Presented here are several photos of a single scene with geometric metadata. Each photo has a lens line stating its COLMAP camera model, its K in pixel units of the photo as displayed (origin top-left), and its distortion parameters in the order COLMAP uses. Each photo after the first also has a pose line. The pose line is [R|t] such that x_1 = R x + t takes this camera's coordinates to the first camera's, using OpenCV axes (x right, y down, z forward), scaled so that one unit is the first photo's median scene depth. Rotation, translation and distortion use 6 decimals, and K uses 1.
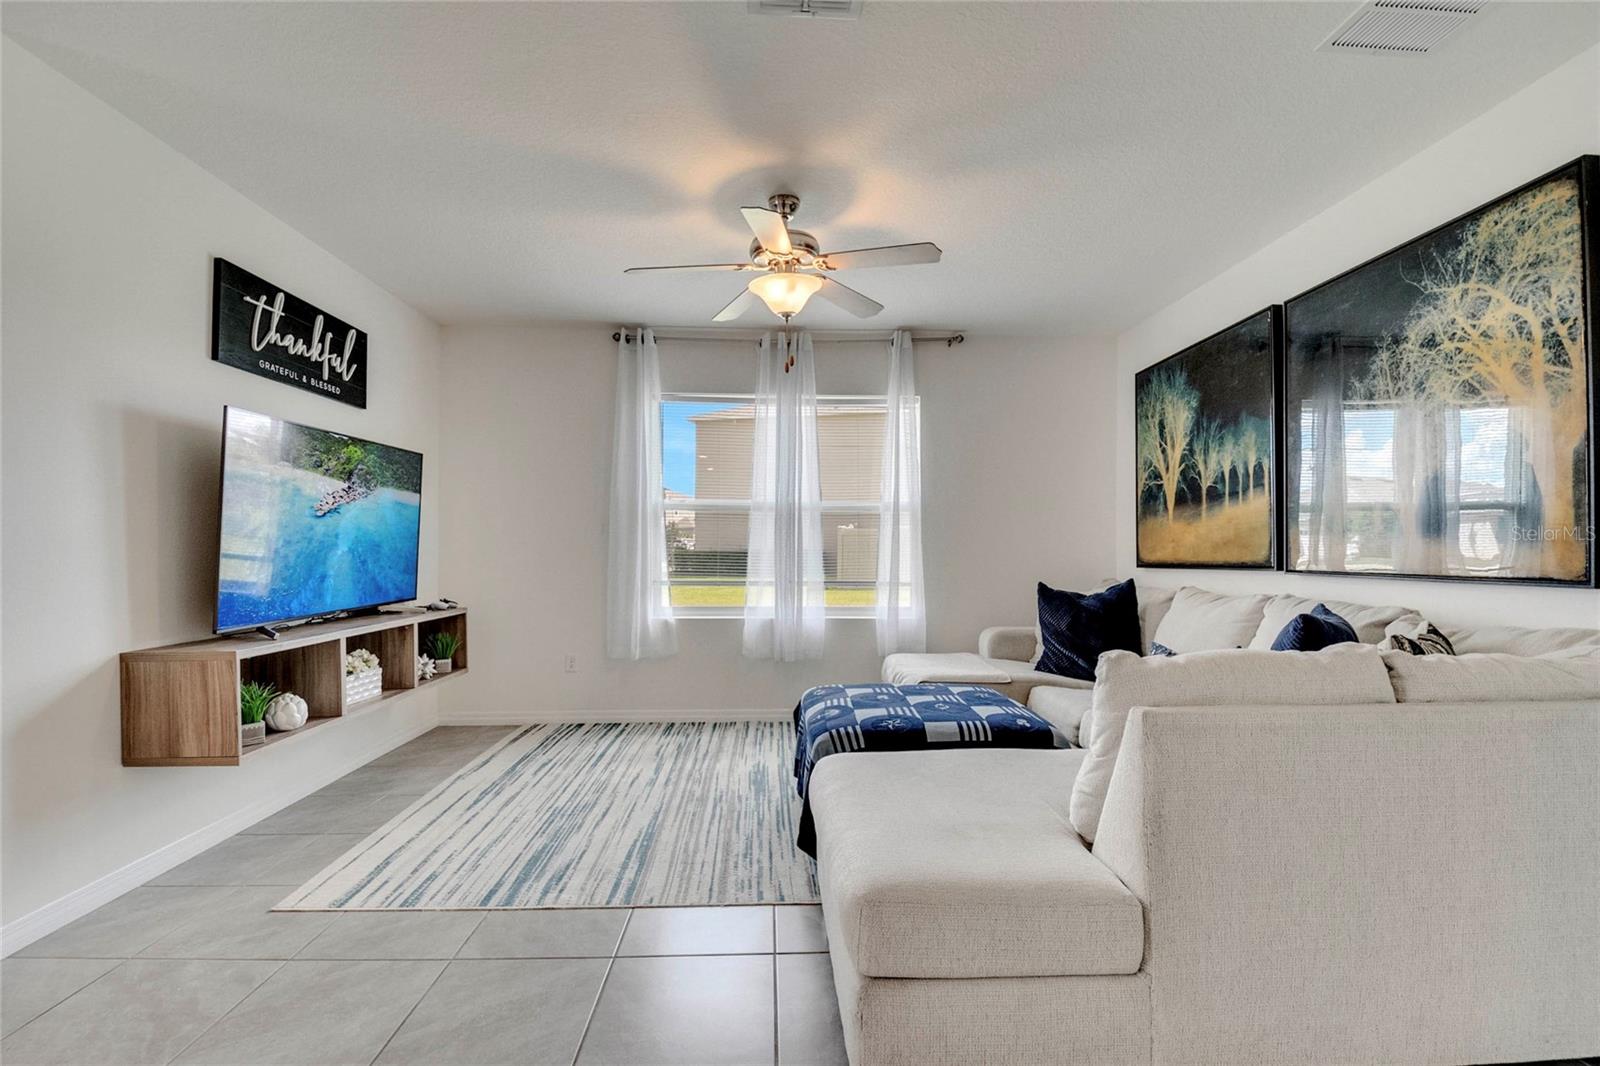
lens RADIAL K [[732.5, 0, 794.5], [0, 732.5, 548.7], [0, 0, 1]] dist [-0.008641, -0.006818]
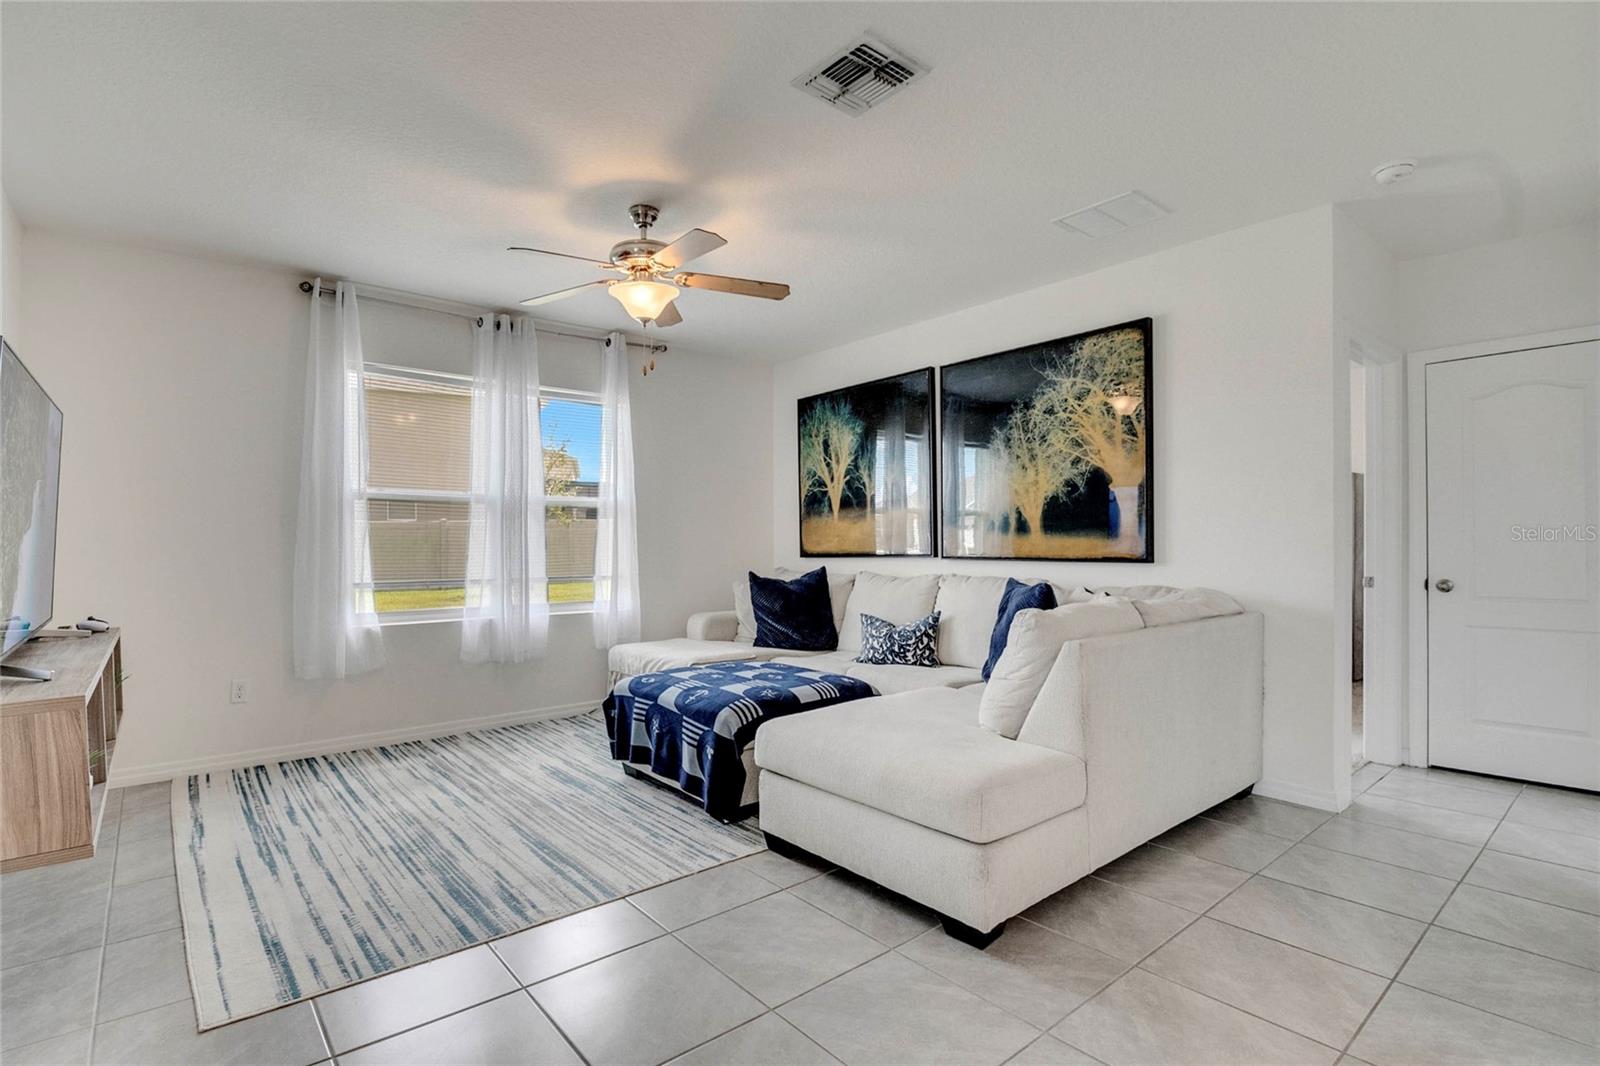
lens RADIAL K [[755.8, 0, 752.9], [0, 755.8, 545.3], [0, 0, 1]] dist [-0.002543, -0.003503]
pose [[0.812606, -0.005958, 0.582783, -0.469773], [0.004973, 0.999982, 0.003288, -0.000257], [-0.582792, 0.000227, 0.812621, 0.029292]]
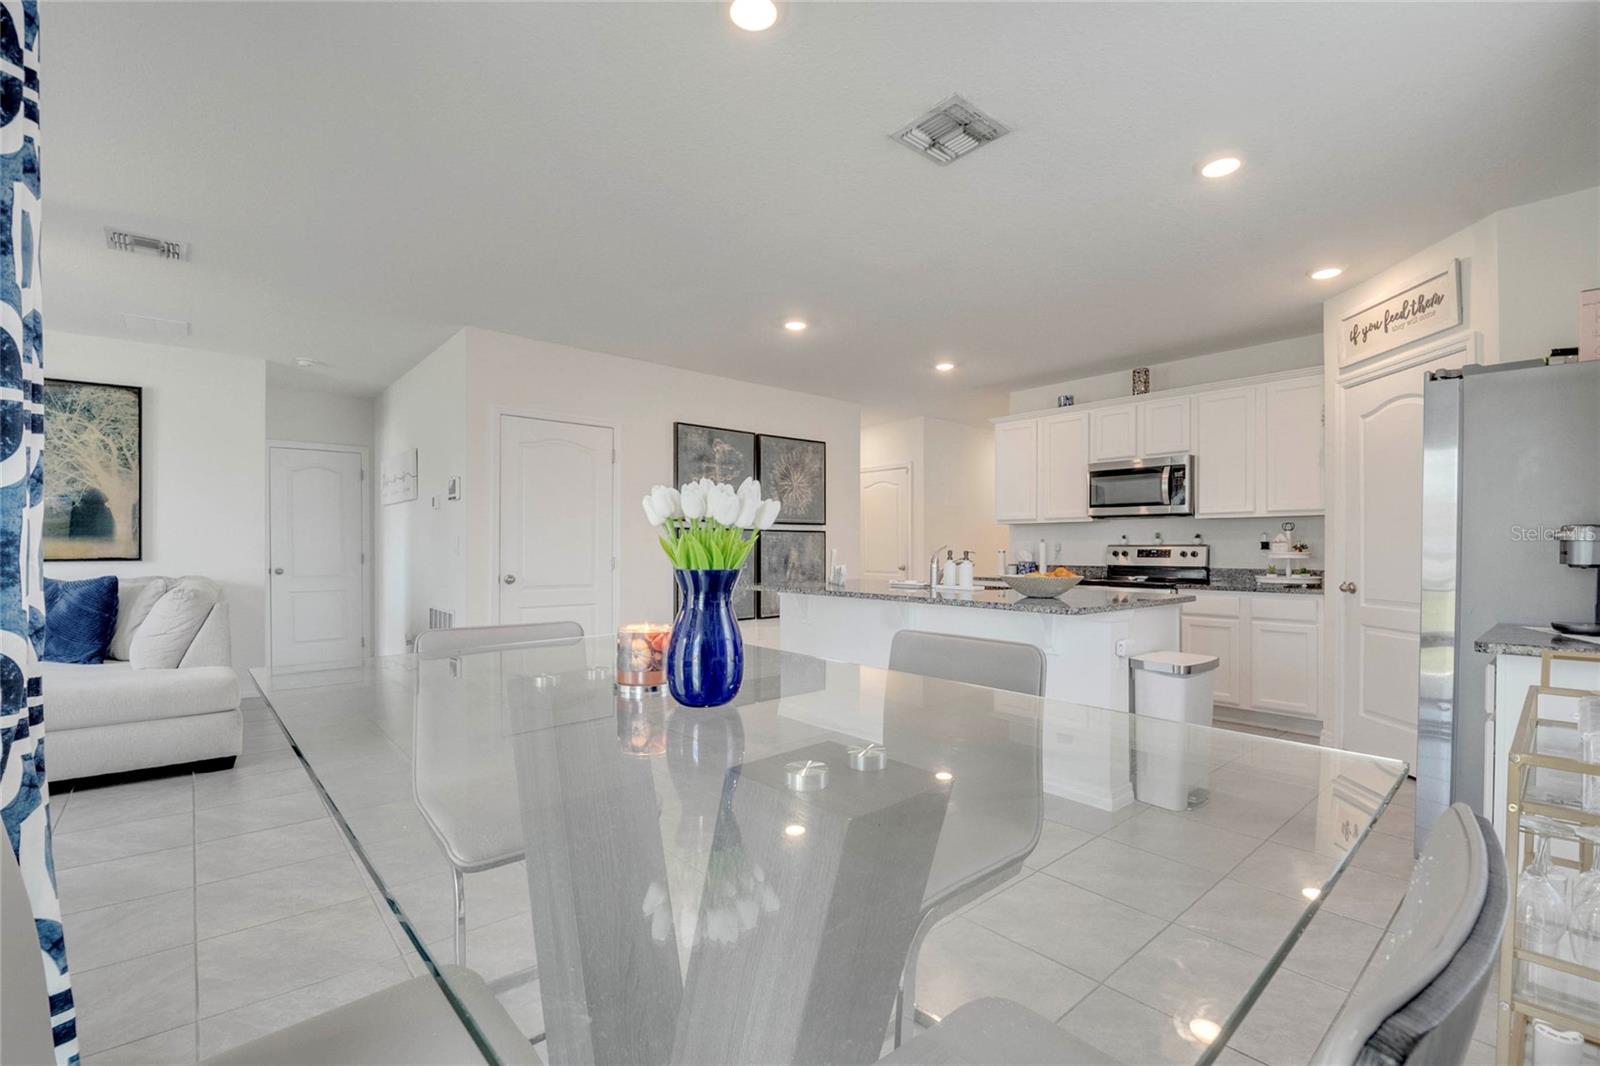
lens RADIAL K [[700.4, 0, 800.5], [0, 700.4, 545.1], [0, 0, 1]] dist [-0.002098, -0.009620]
pose [[-0.615853, -0.000565, 0.787861, -1.346261], [-0.005523, 0.999978, -0.003600, -0.003108], [-0.787842, -0.006568, -0.615842, 0.413494]]
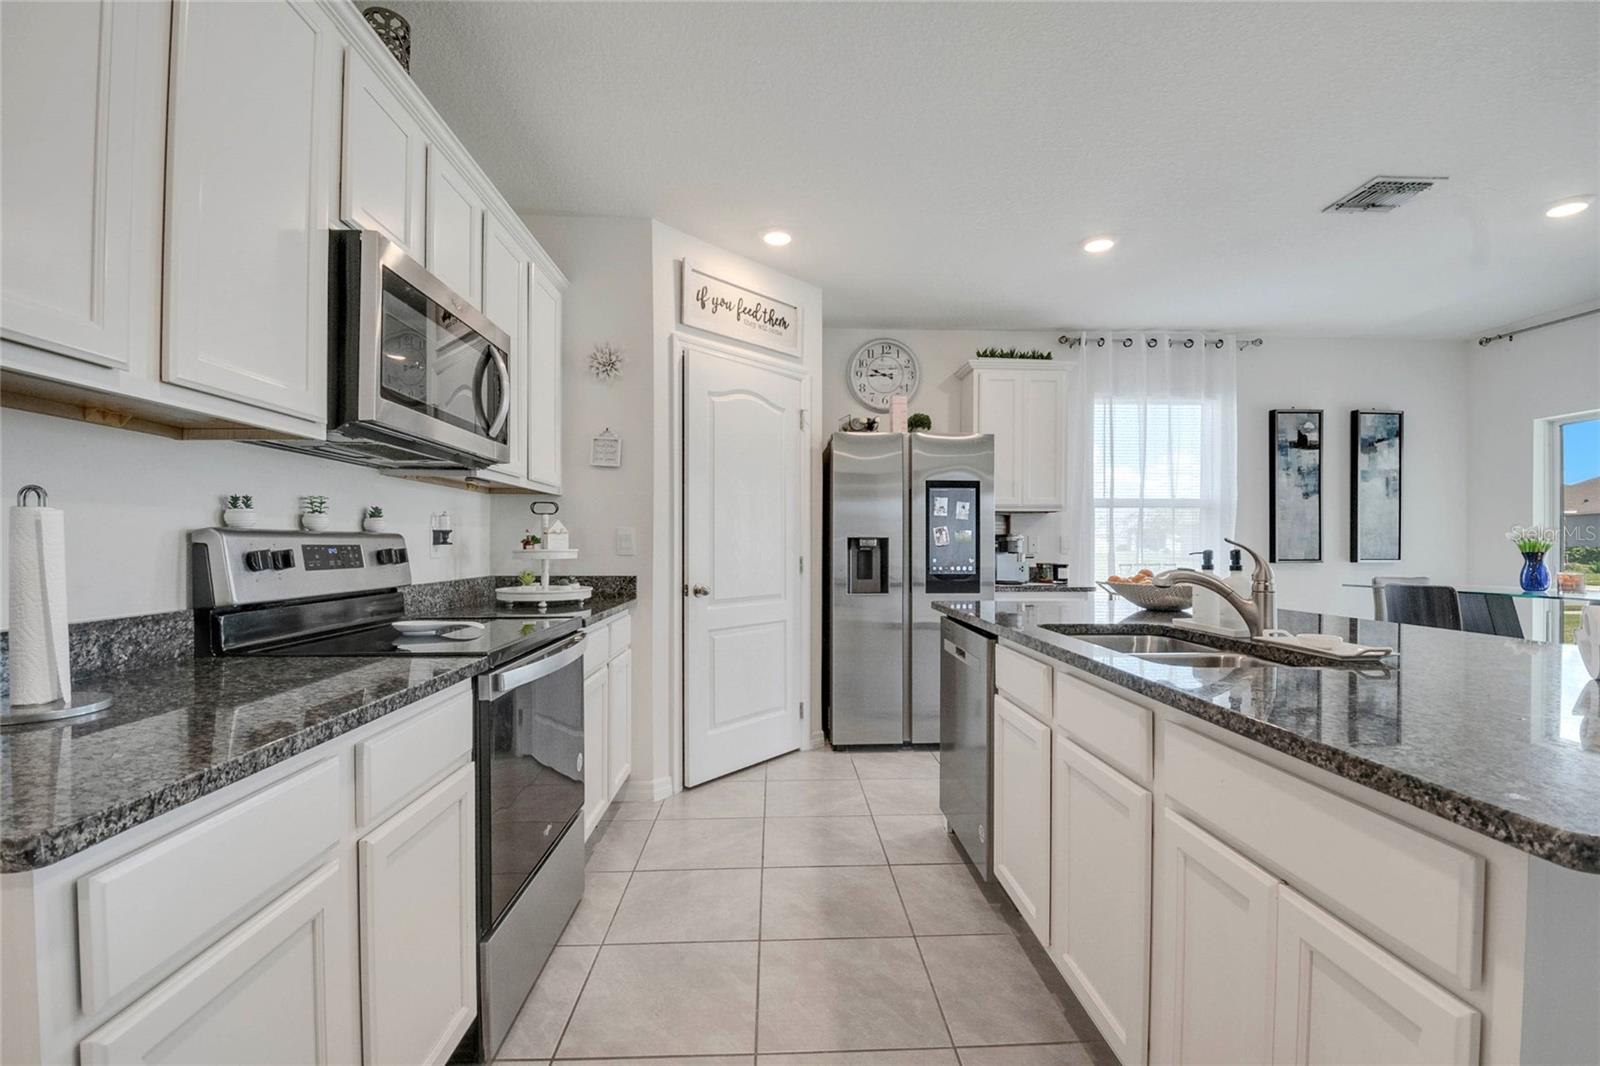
lens RADIAL K [[700.4, 0, 804.1], [0, 700.4, 542.0], [0, 0, 1]] dist [-0.002098, -0.009620]
pose [[0.005483, -0.004899, -0.999973, -0.031553], [-0.000531, 0.999988, -0.004902, -0.003873], [0.999985, 0.000558, 0.005480, -0.848028]]
